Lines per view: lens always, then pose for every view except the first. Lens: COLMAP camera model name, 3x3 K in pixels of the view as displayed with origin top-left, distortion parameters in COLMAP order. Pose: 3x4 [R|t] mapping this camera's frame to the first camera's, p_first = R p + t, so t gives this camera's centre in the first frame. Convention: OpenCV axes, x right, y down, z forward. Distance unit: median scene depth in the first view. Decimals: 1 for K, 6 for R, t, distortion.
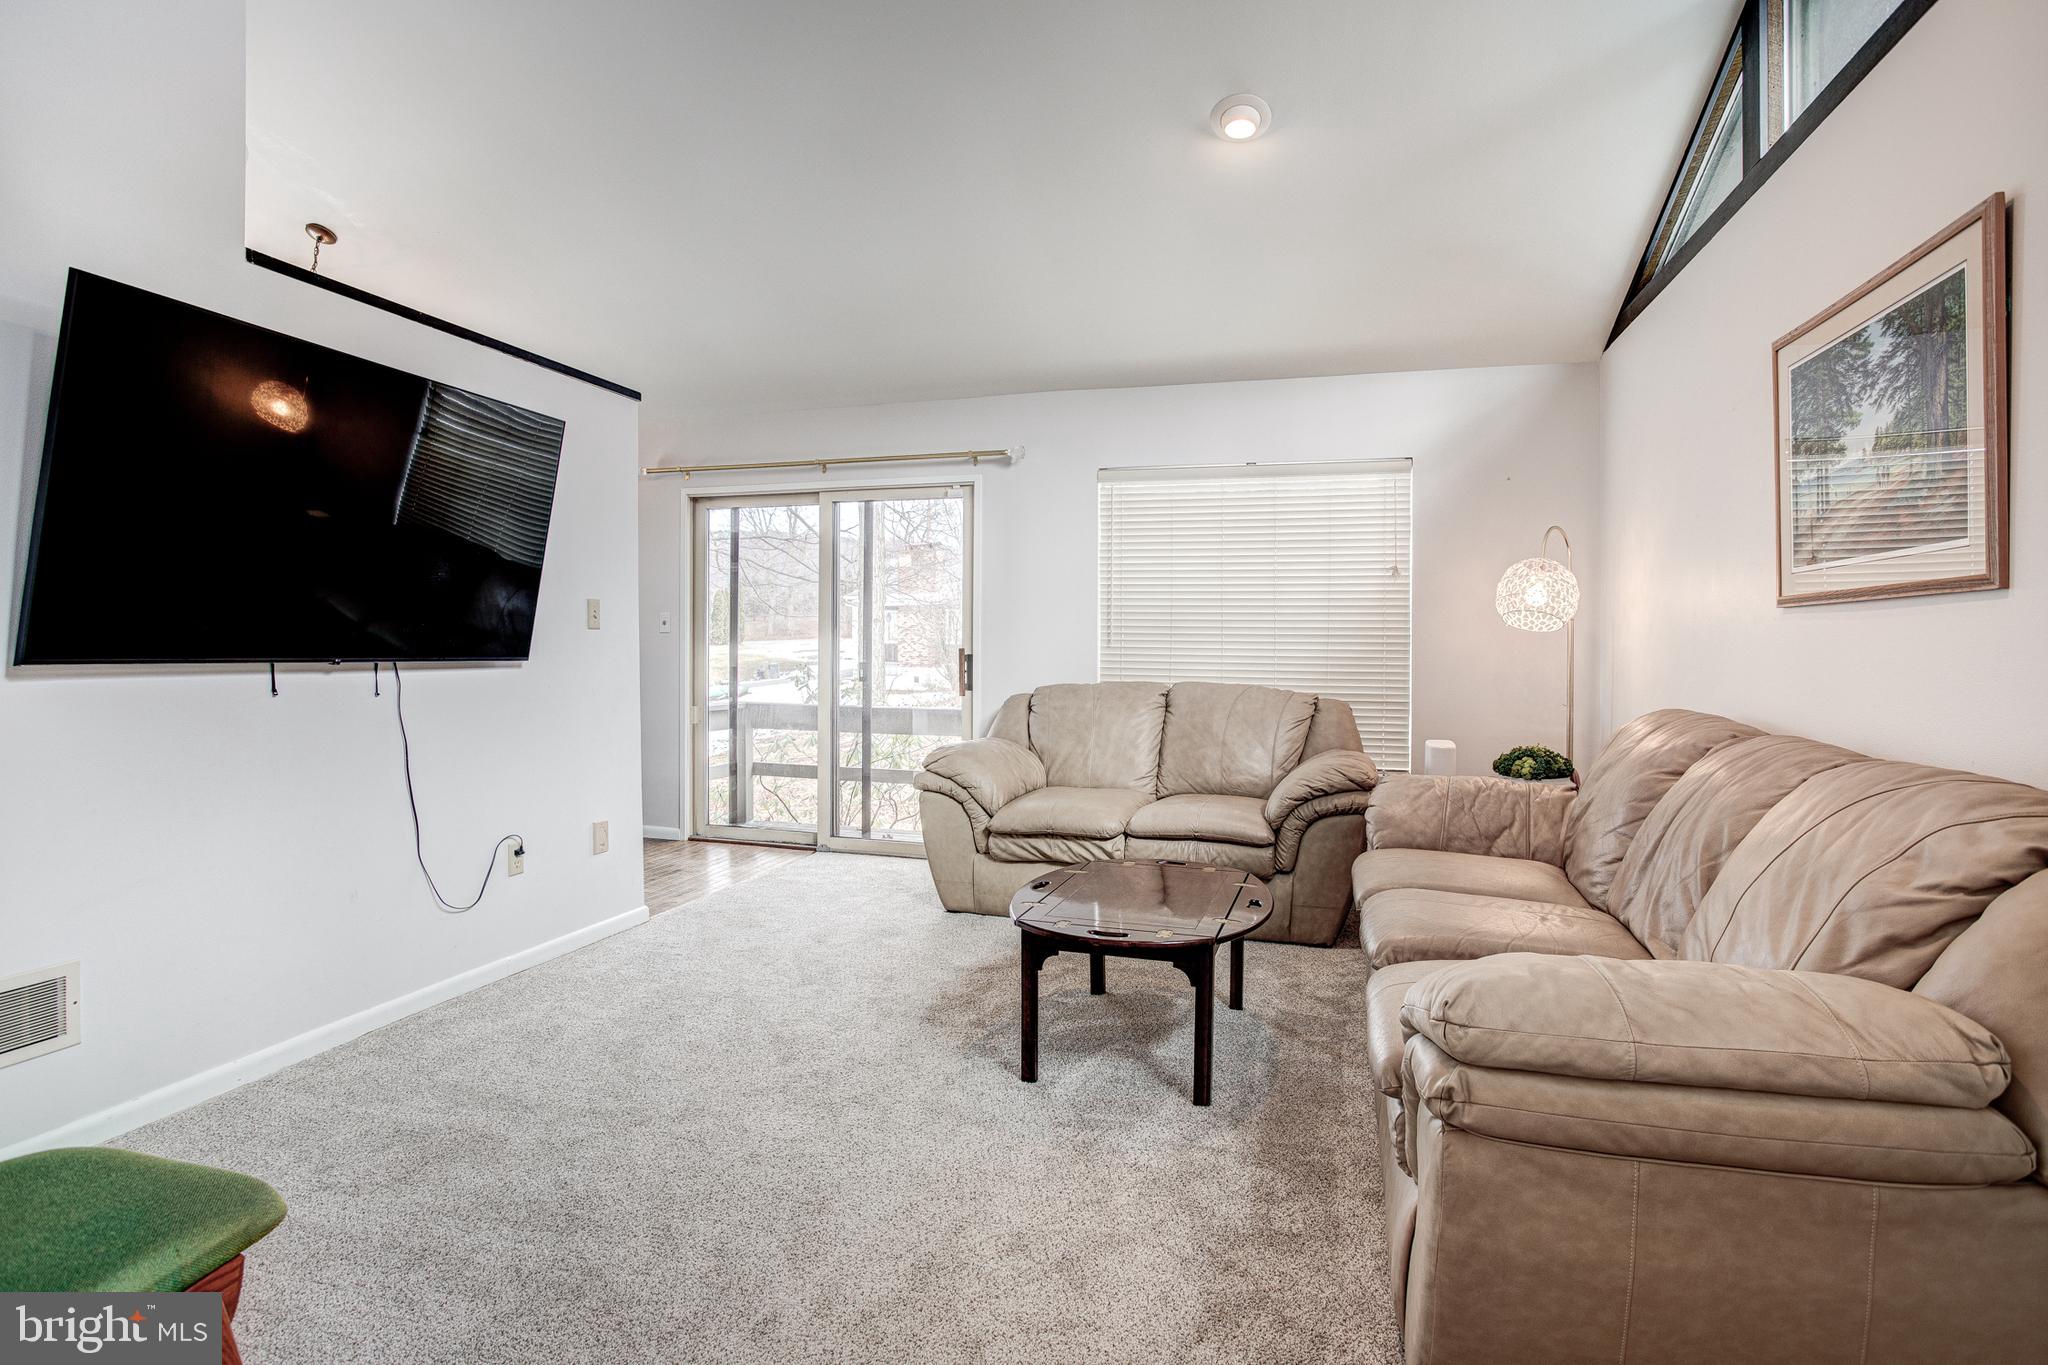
lens RADIAL K [[1108.4, 0, 1017.5], [0, 1108.4, 661.4], [0, 0, 1]] dist [-0.052494, 0.031422]
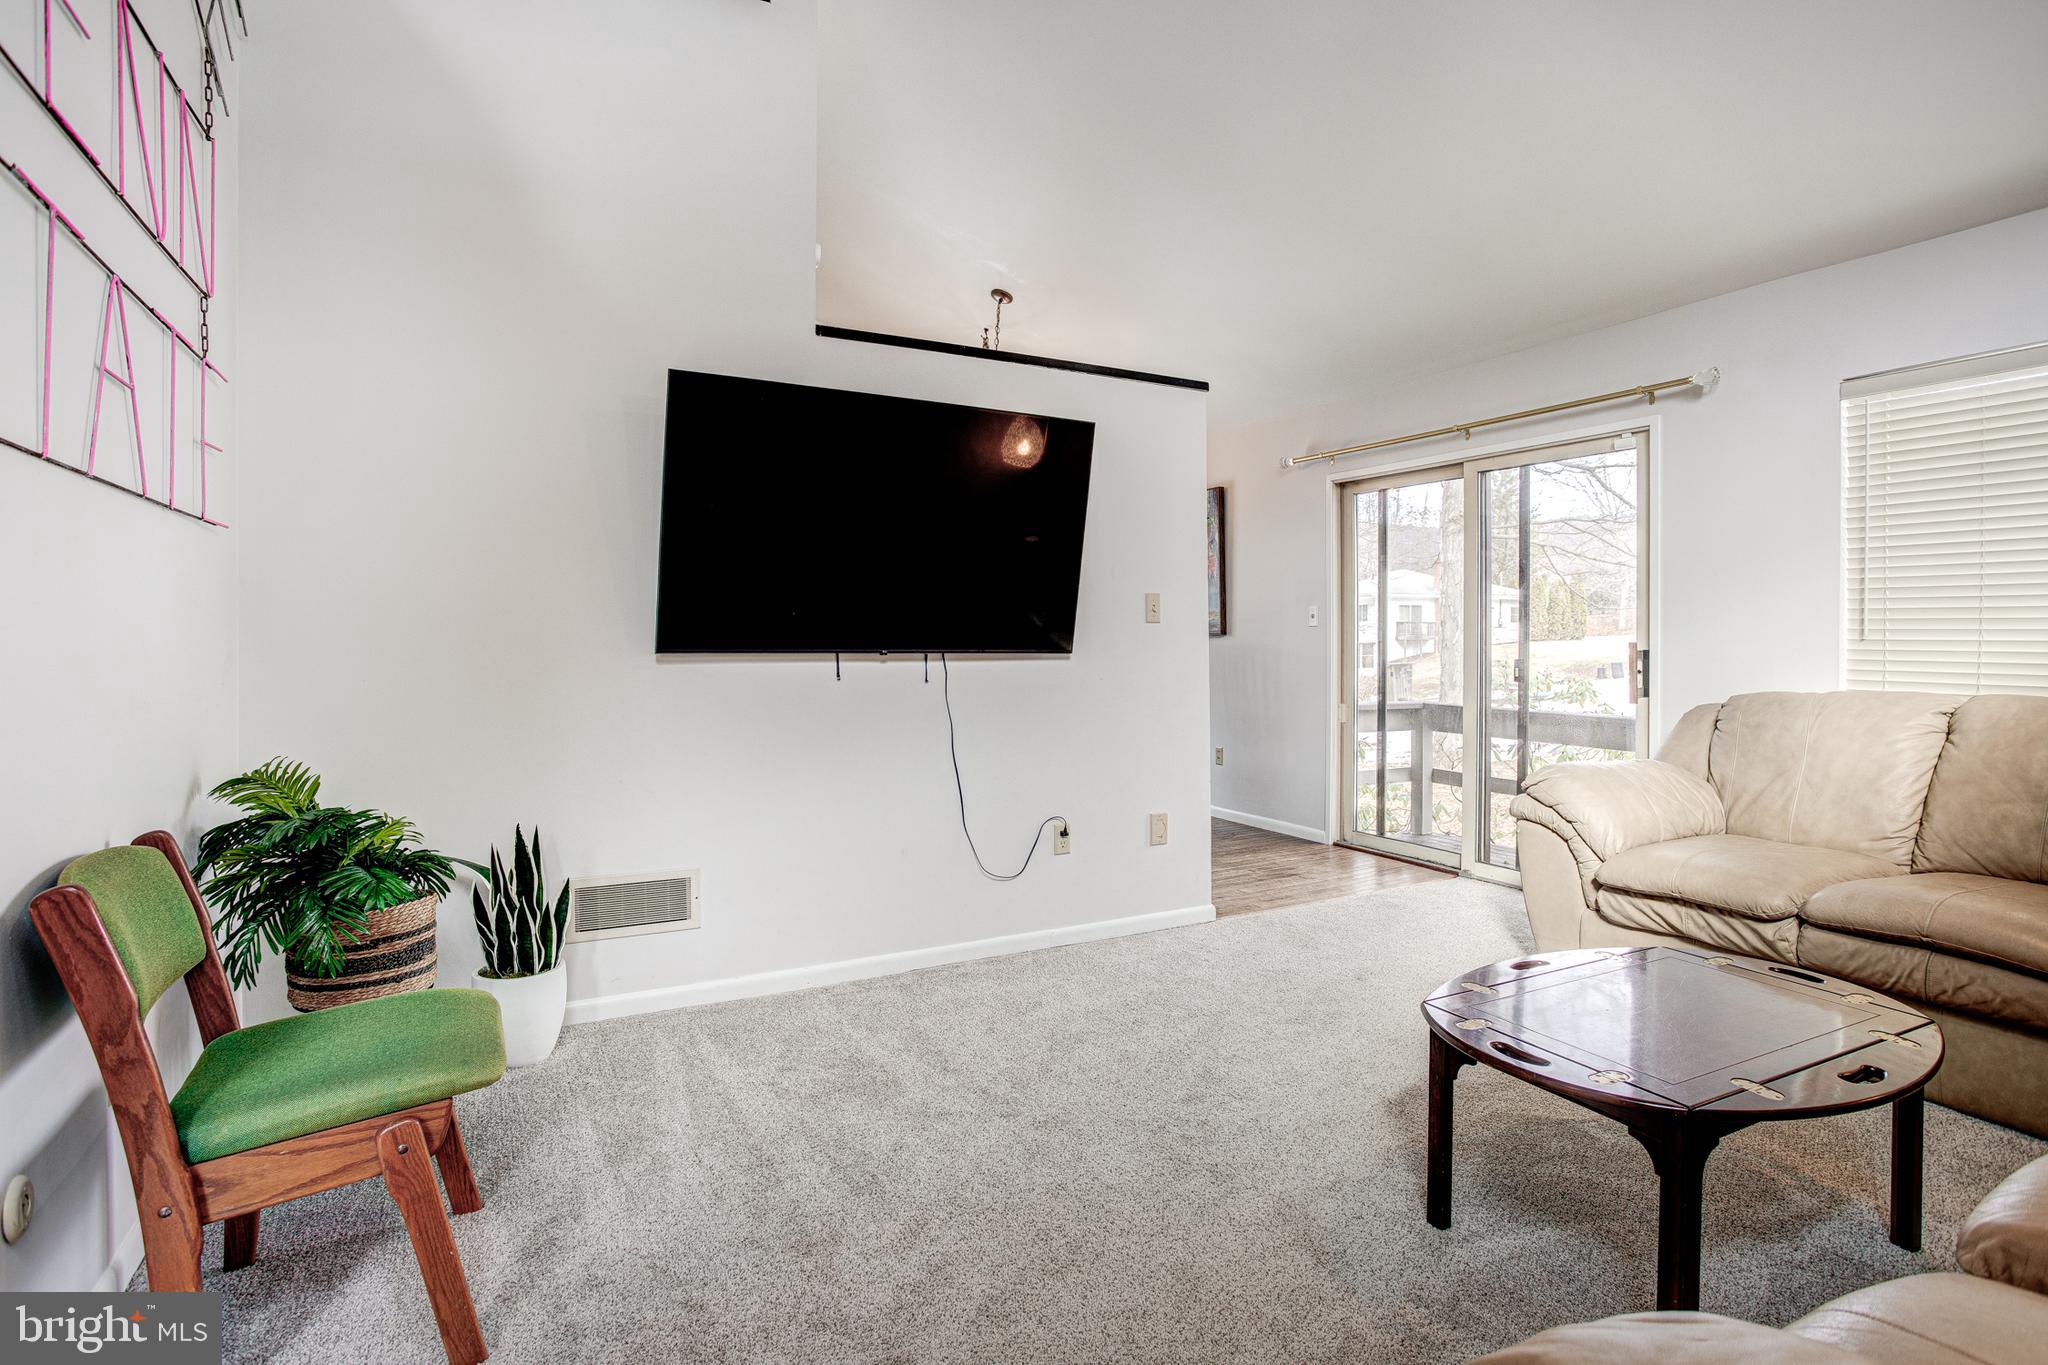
lens RADIAL K [[1077.1, 0, 1024.6], [0, 1077.1, 646.6], [0, 0, 1]] dist [-0.078911, 0.058312]
pose [[0.680875, 0.001018, -0.732399, 0.238940], [-0.008807, 0.999938, -0.006798, 0.000256], [0.732346, 0.011079, 0.680842, 0.220267]]
